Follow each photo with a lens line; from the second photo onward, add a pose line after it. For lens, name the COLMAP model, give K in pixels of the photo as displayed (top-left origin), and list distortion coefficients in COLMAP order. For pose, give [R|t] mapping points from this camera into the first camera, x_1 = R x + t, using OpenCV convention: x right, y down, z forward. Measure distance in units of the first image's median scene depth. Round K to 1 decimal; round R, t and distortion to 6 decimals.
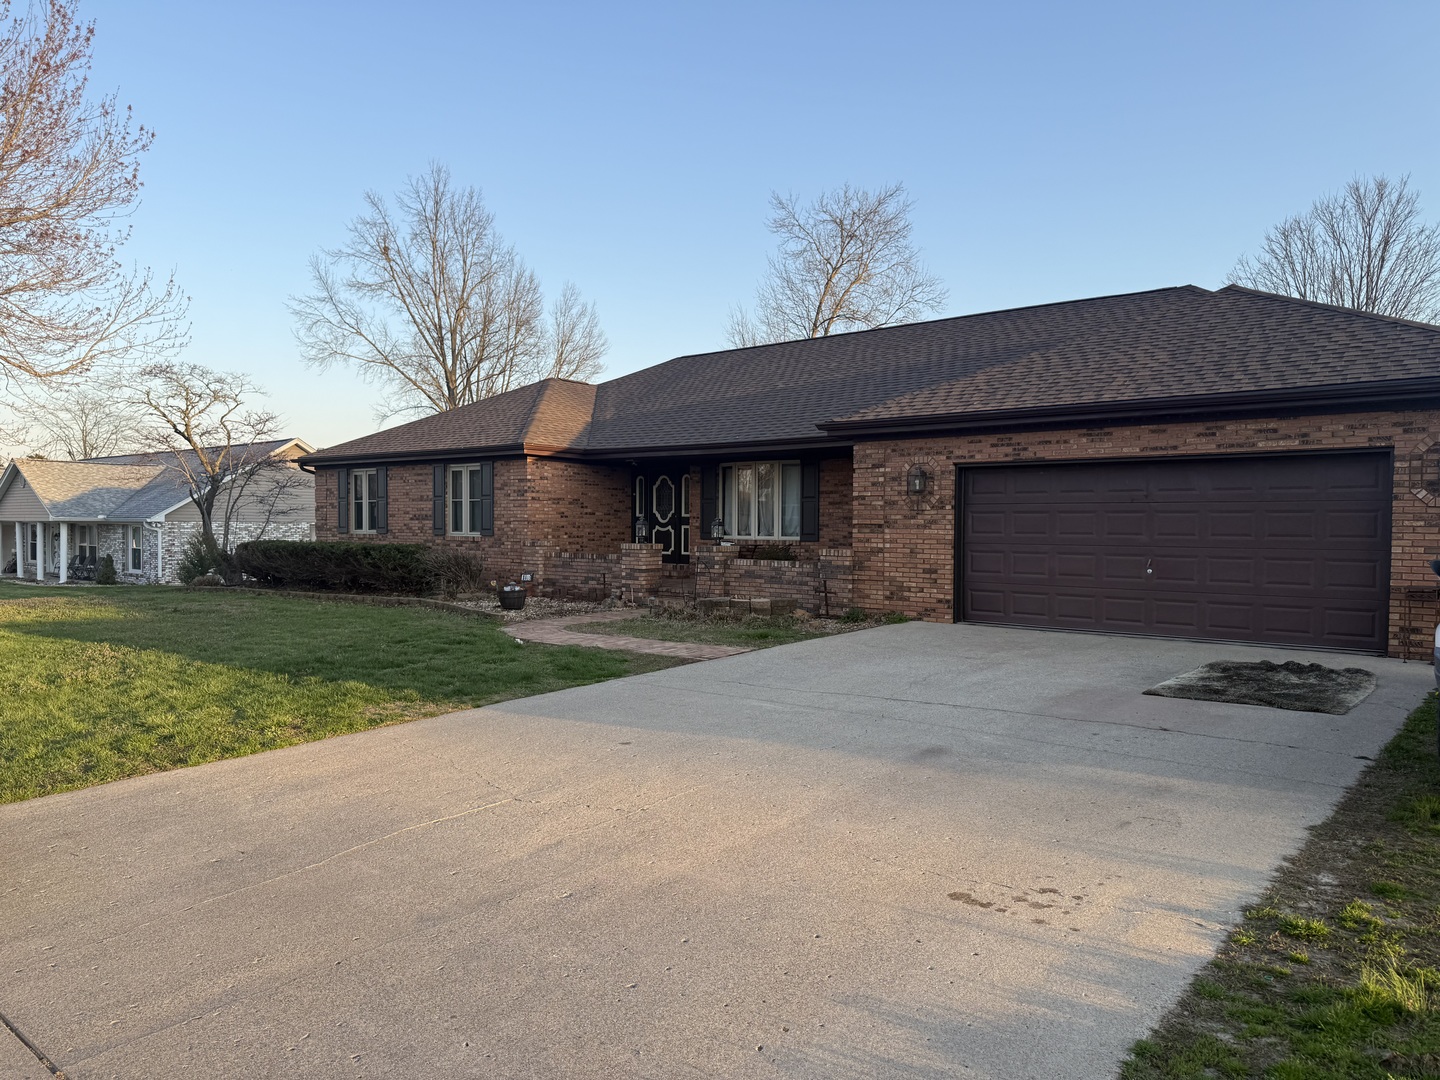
lens RADIAL K [[1037.2, 0, 720.5], [0, 1037.2, 548.2], [0, 0, 1]] dist [0.063533, -0.076085]
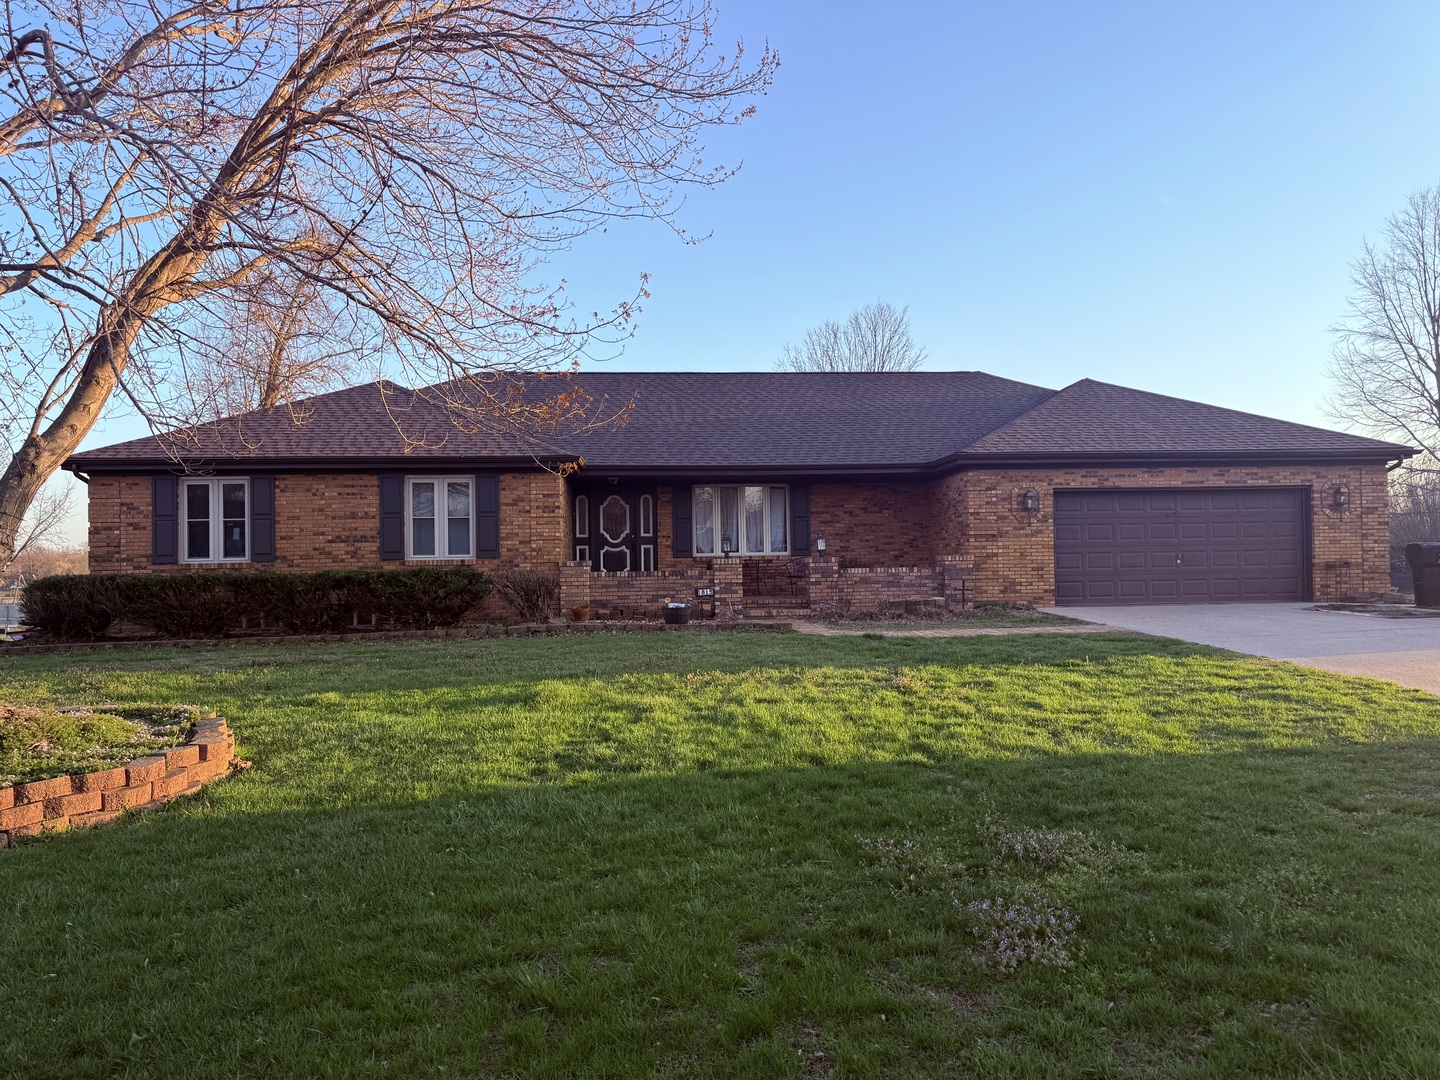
lens RADIAL K [[1037.2, 0, 716.8], [0, 1037.2, 532.7], [0, 0, 1]] dist [0.063533, -0.076085]
pose [[0.700717, 0.003783, 0.713429, -0.987648], [0.038130, 0.998358, -0.042744, 0.016339], [-0.712420, 0.057155, 0.699422, 0.341392]]
